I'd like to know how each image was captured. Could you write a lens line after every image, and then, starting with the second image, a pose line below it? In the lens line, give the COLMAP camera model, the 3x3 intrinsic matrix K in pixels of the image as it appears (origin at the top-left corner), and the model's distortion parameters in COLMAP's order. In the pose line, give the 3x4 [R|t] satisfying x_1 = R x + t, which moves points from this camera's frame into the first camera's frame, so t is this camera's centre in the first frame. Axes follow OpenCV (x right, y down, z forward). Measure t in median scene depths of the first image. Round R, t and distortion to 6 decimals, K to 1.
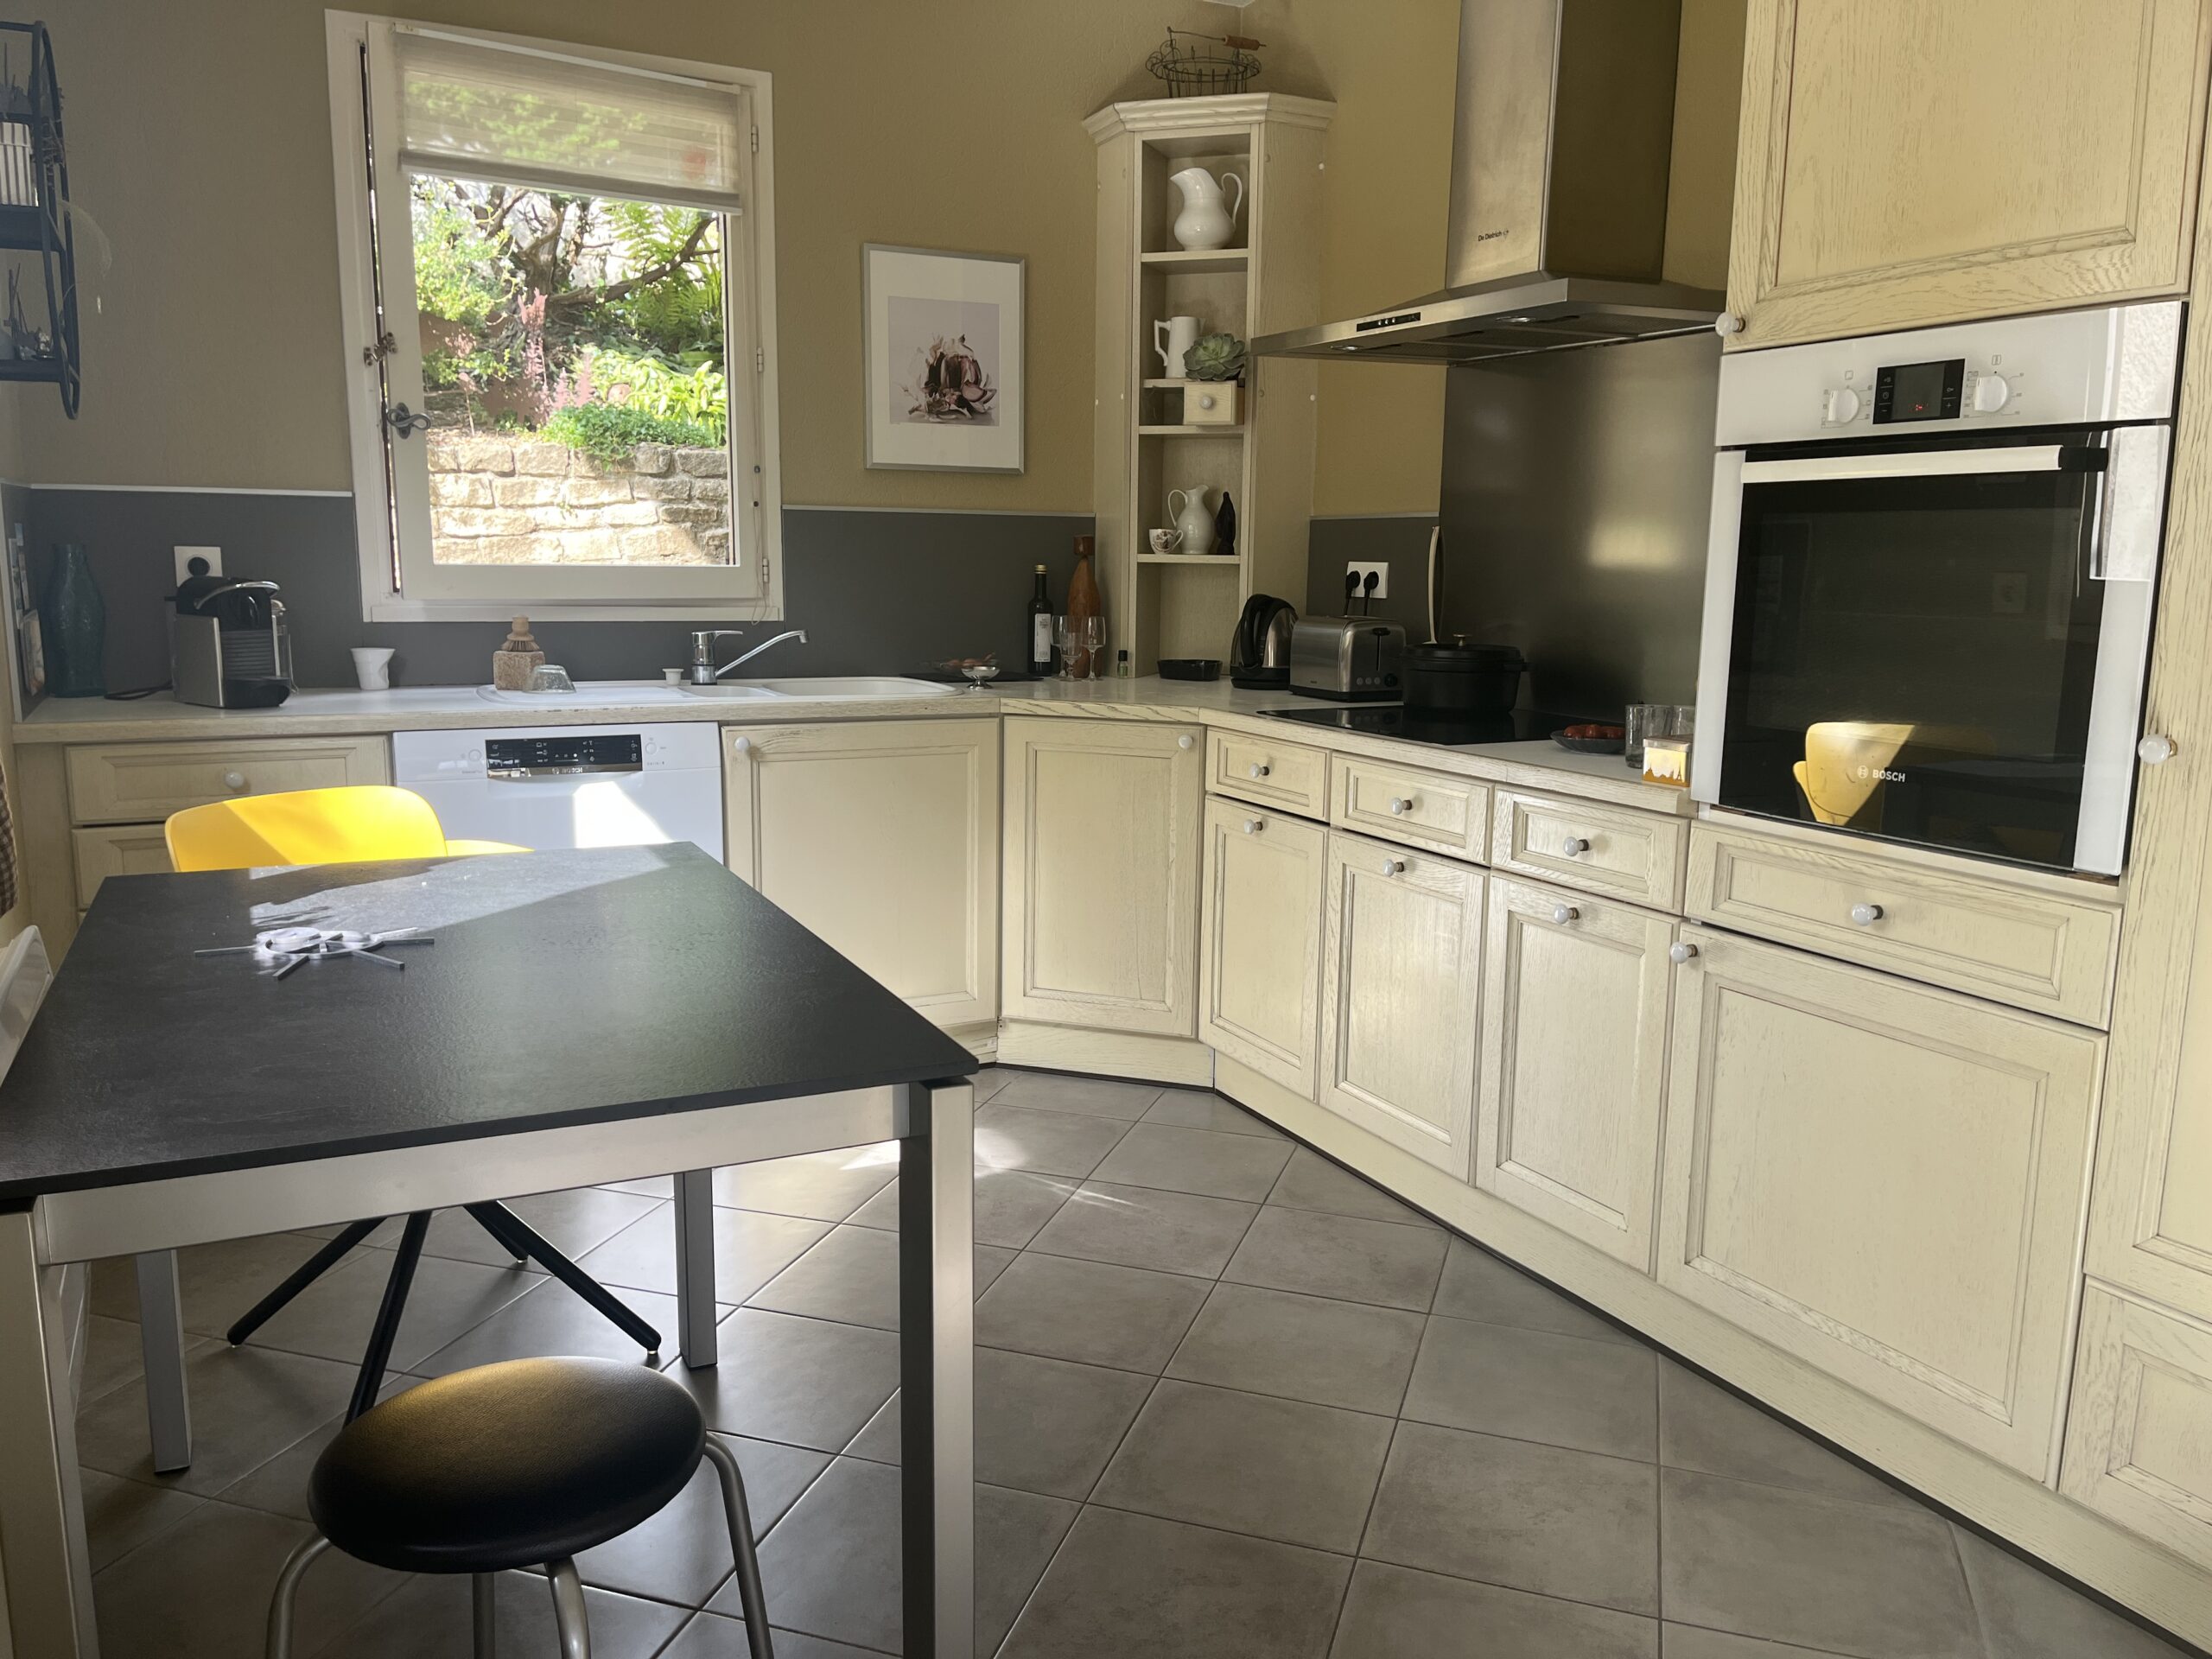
lens RADIAL K [[1676.8, 0, 1103.5], [0, 1676.8, 829.4], [0, 0, 1]] dist [0.056719, -0.040638]
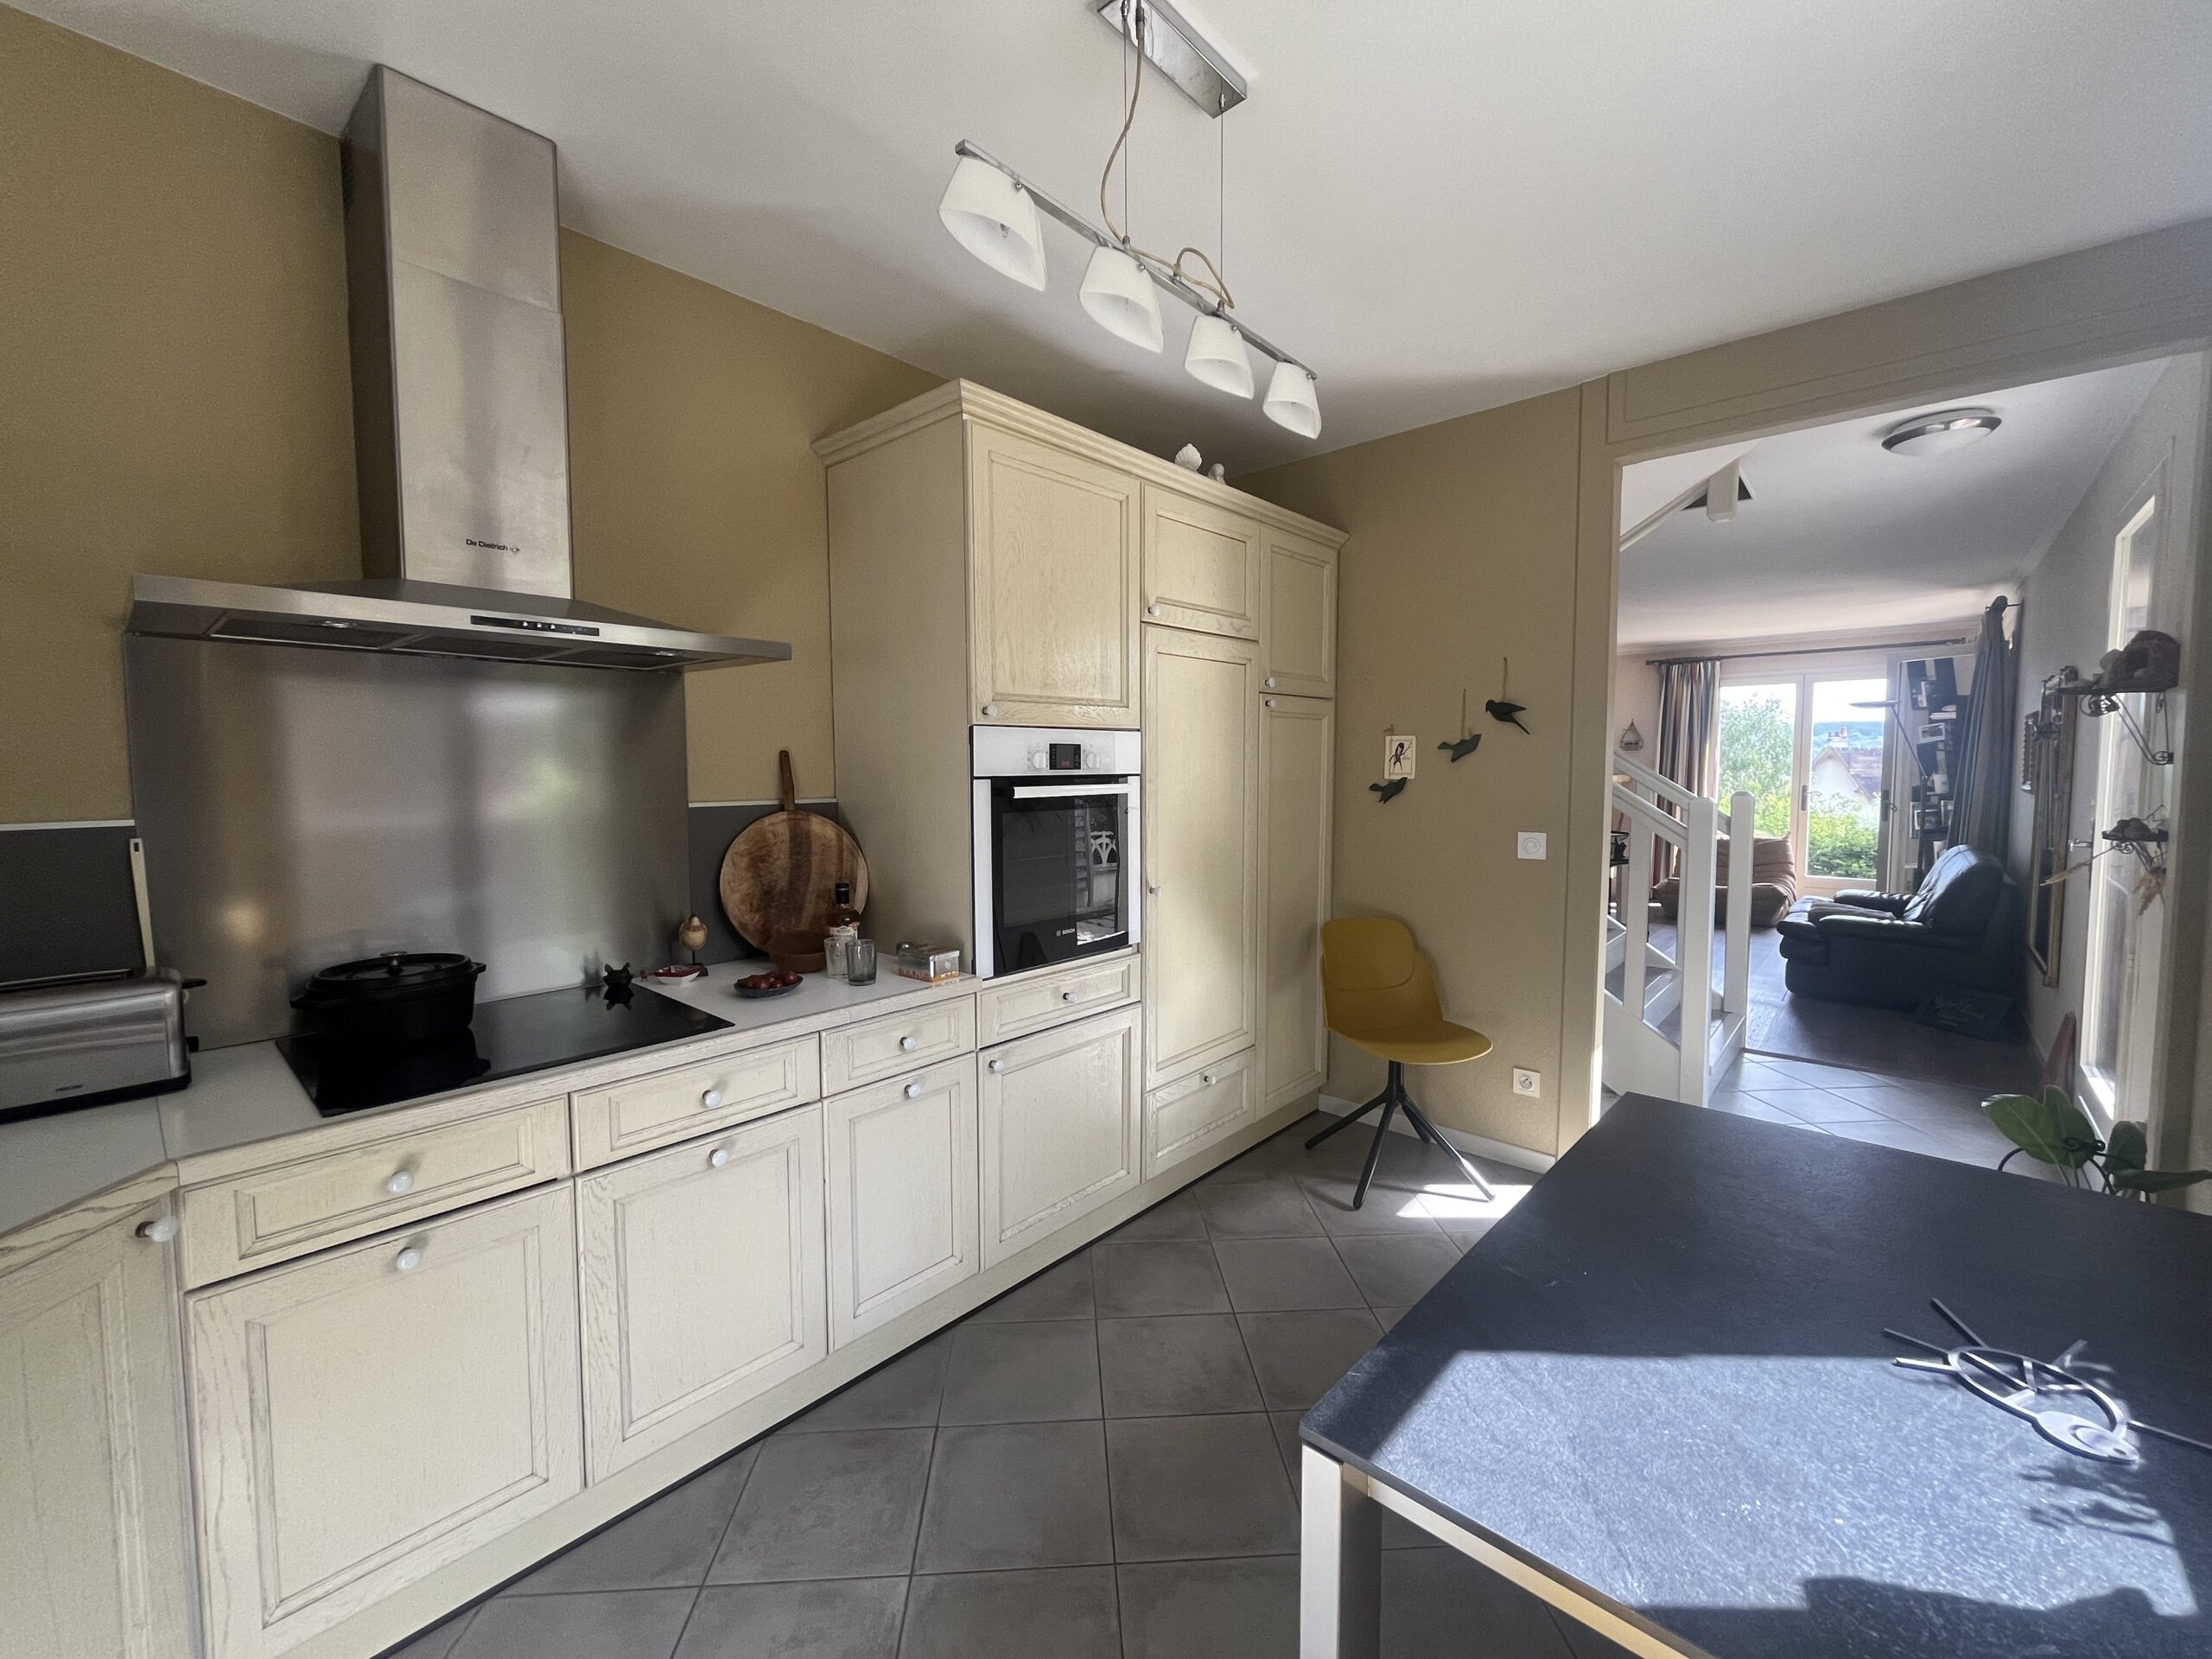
lens RADIAL K [[901.9, 0, 1102.8], [0, 901.9, 821.6], [0, 0, 1]] dist [-0.001788, -0.000343]
pose [[-0.358102, -0.074313, 0.930721, -0.554887], [0.152149, 0.978859, 0.136697, -0.292798], [-0.921202, 0.190560, -0.339224, 1.222977]]
